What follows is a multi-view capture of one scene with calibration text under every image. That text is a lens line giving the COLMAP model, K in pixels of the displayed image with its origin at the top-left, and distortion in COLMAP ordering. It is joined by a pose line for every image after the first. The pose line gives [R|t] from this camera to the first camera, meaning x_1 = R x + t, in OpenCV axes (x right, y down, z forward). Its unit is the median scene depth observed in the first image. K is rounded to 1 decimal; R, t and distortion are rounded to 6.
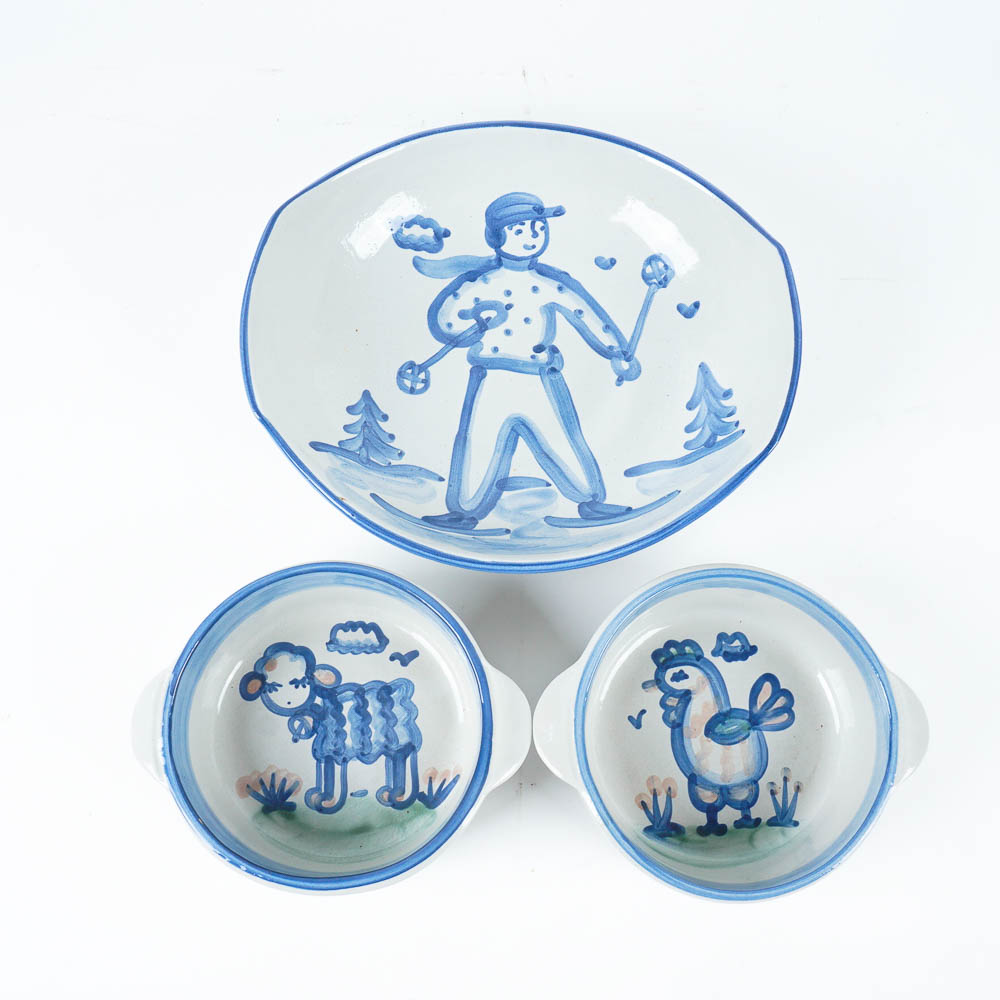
lens RADIAL K [[1297.3, 0, 508.6], [0, 1297.3, 500.7], [0, 0, 1]] dist [0.001412, 0.000000]
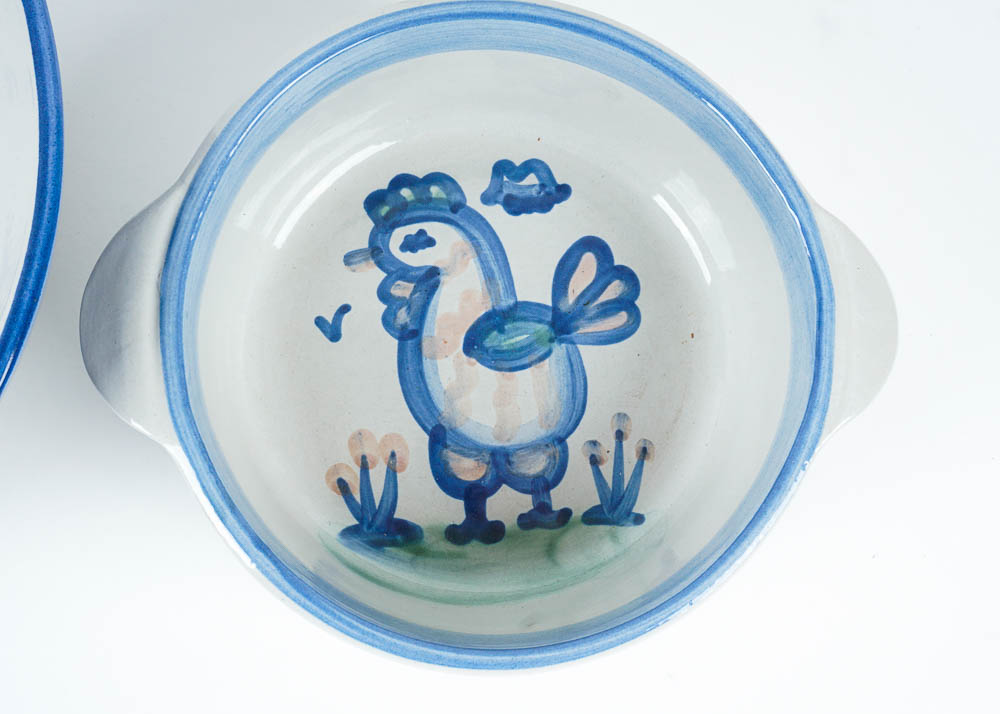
lens RADIAL K [[1267.6, 0, 495.9], [0, 1267.6, 361.8], [0, 0, 1]] dist [-0.024119, 0.000000]
pose [[0.999948, -0.009732, 0.003155, 0.214372], [0.009440, 0.996571, 0.082200, 0.189046], [-0.003944, -0.082166, 0.996611, 0.656603]]
